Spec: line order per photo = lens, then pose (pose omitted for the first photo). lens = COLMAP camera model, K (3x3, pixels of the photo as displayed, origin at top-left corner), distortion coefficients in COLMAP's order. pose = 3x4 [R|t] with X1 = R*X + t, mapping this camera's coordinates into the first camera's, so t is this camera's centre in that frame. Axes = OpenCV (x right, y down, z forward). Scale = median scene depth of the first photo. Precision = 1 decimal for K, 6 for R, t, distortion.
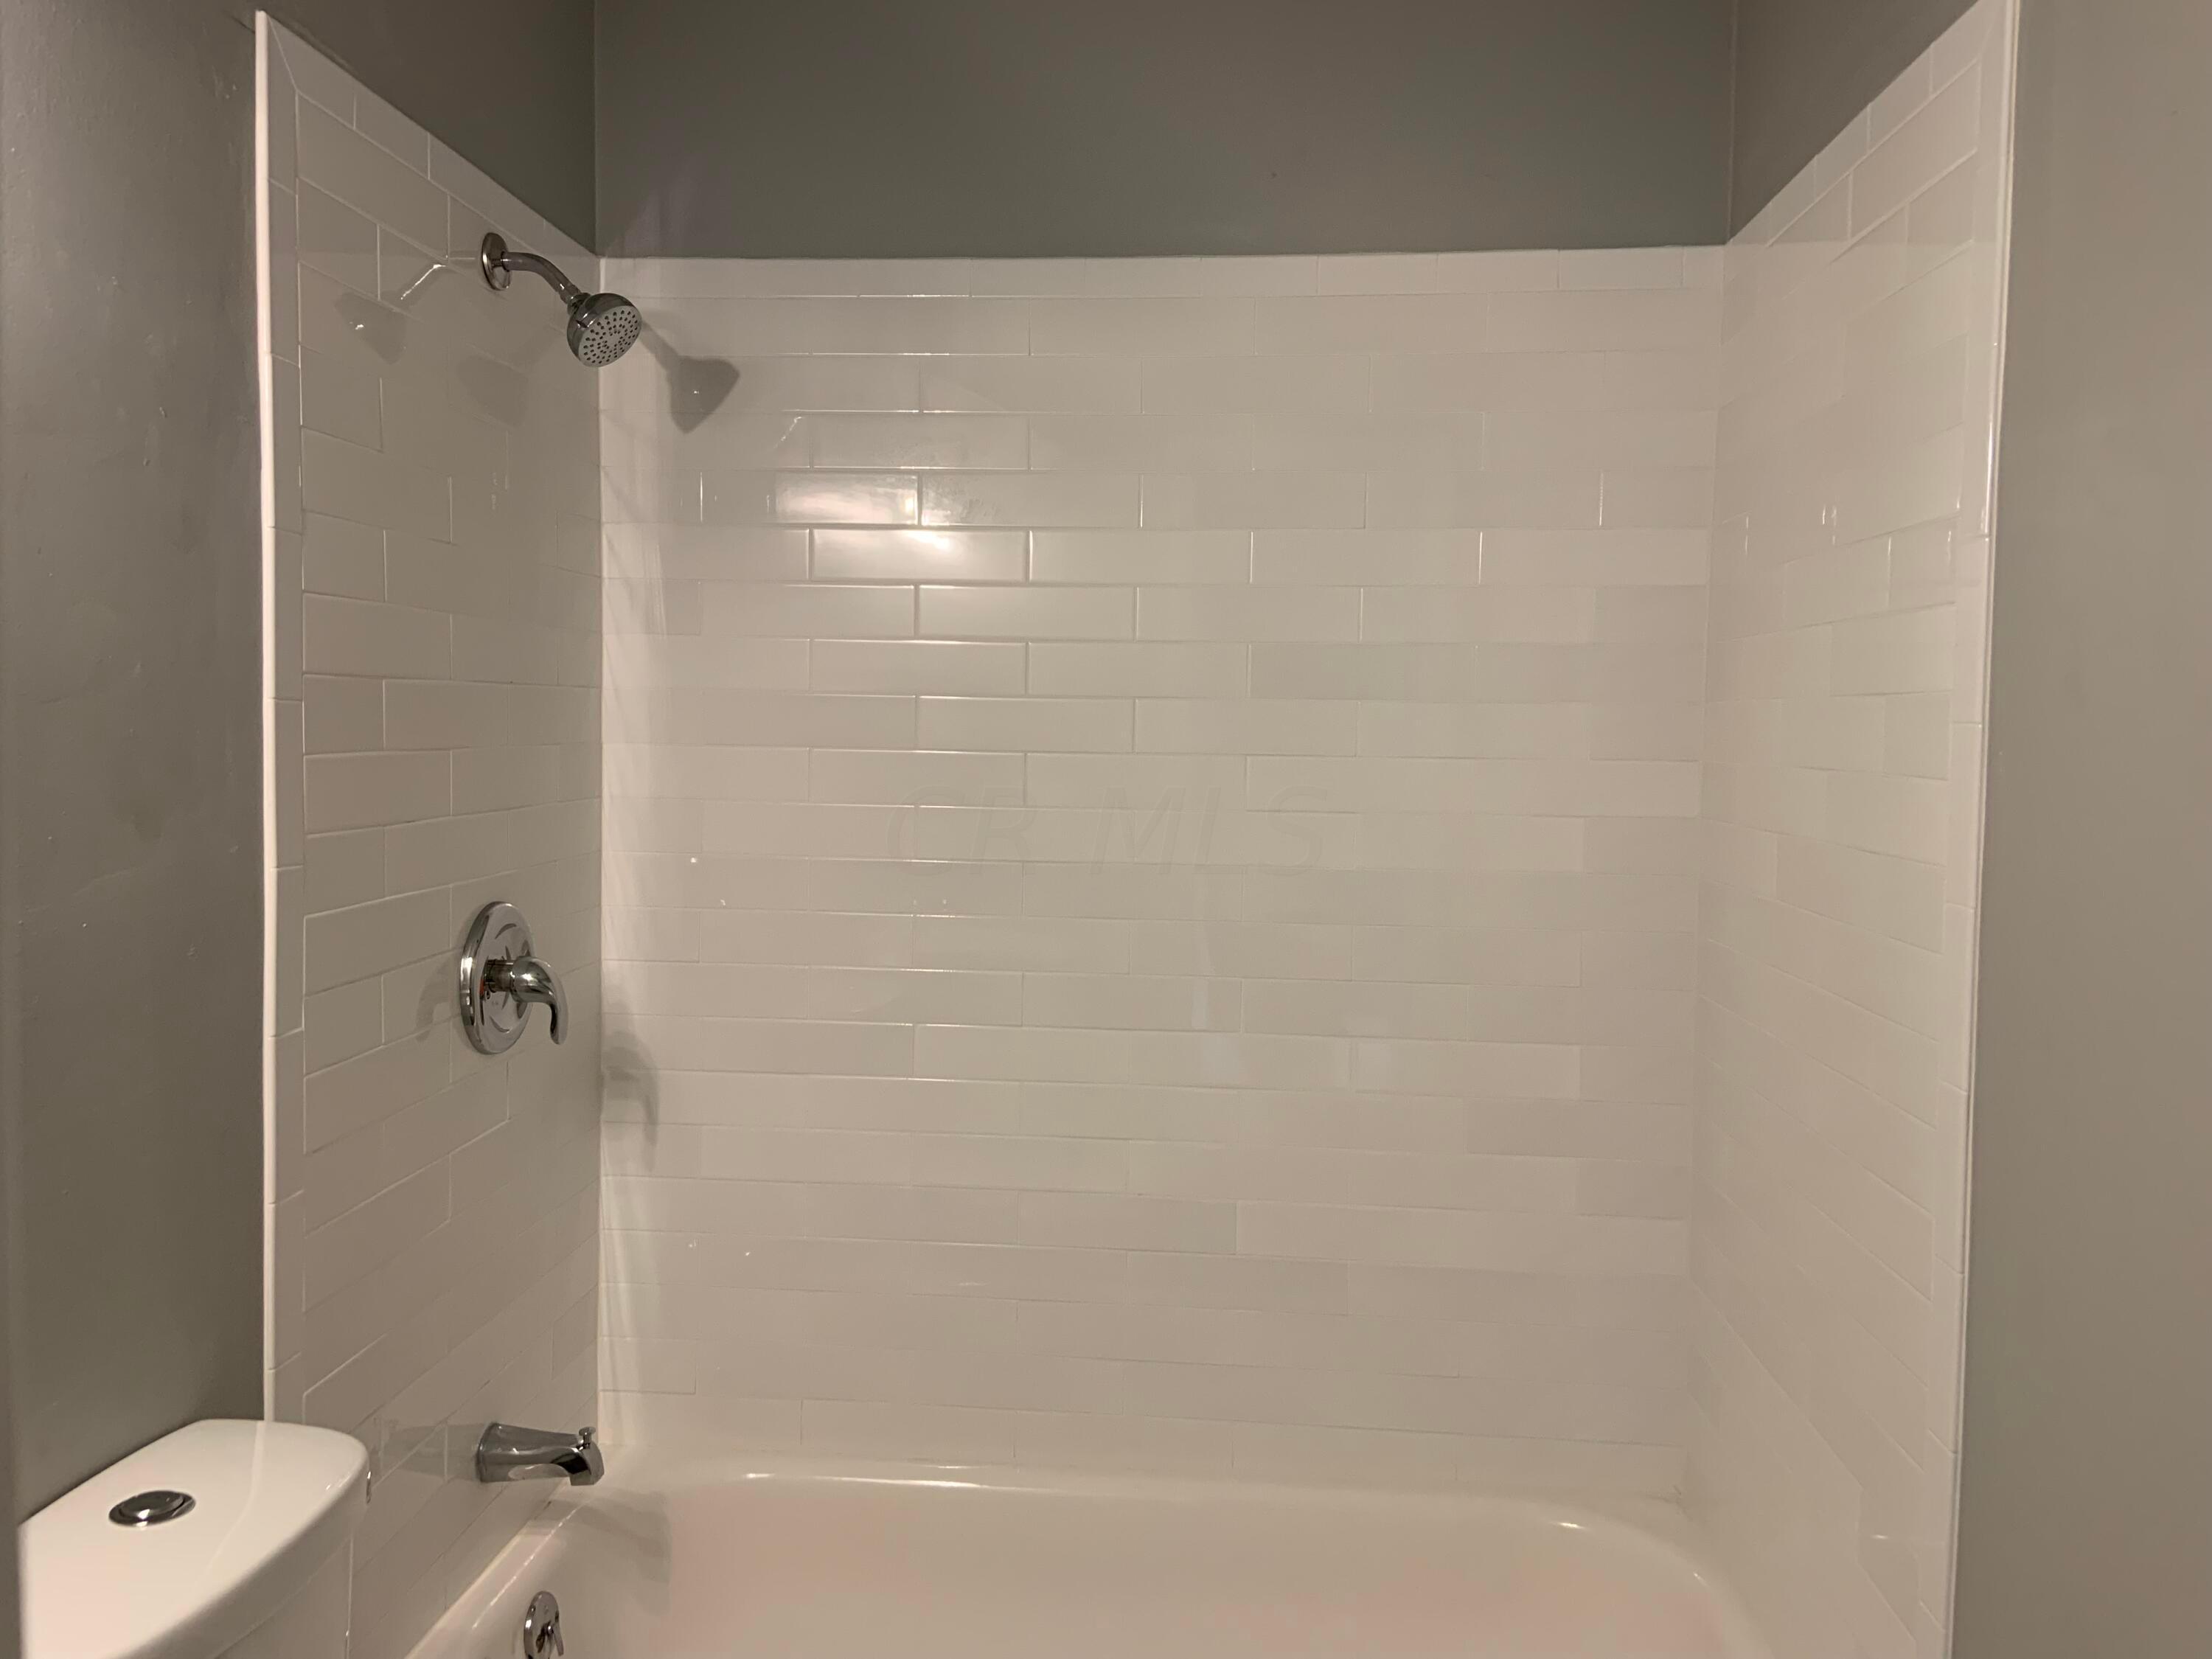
lens RADIAL K [[1668.0, 0, 1099.2], [0, 1668.0, 811.6], [0, 0, 1]] dist [0.104826, -0.127654]
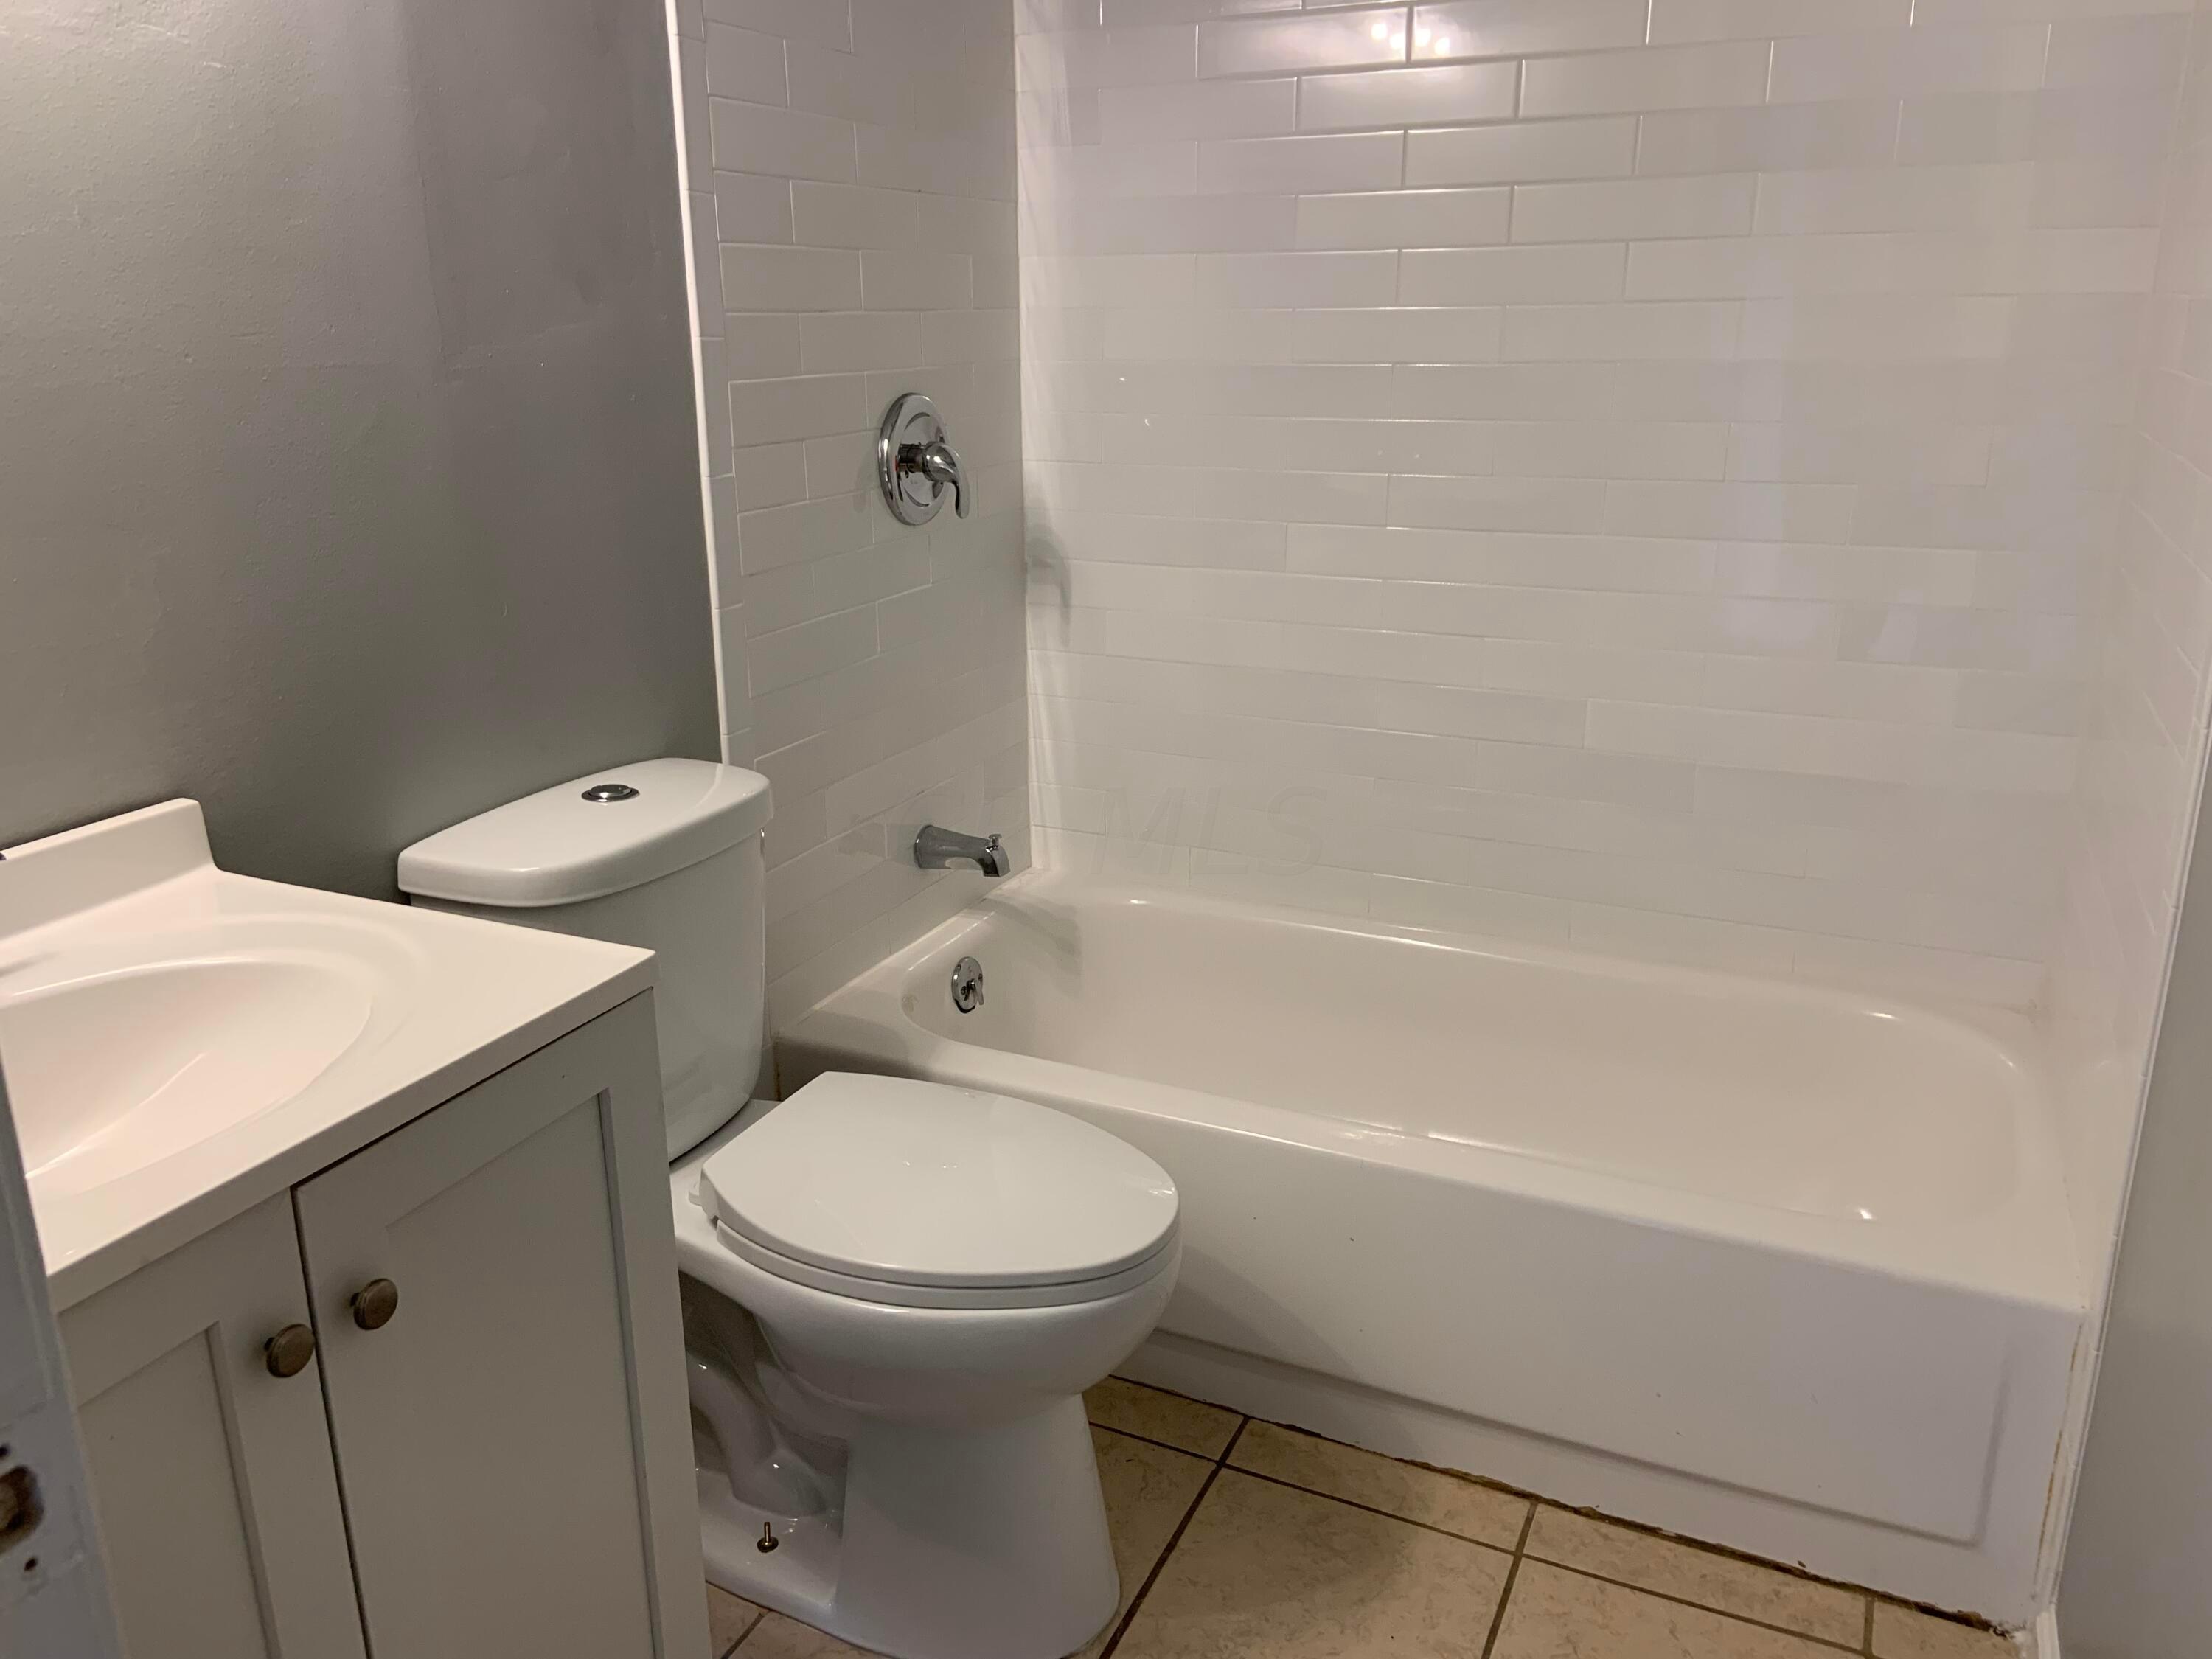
lens RADIAL K [[1668.0, 0, 1110.2], [0, 1668.0, 821.3], [0, 0, 1]] dist [0.104826, -0.127654]
pose [[0.937388, 0.077453, -0.339565, 0.174628], [0.004831, 0.971974, 0.235040, 0.063408], [0.348253, -0.221964, 0.910742, -0.070482]]
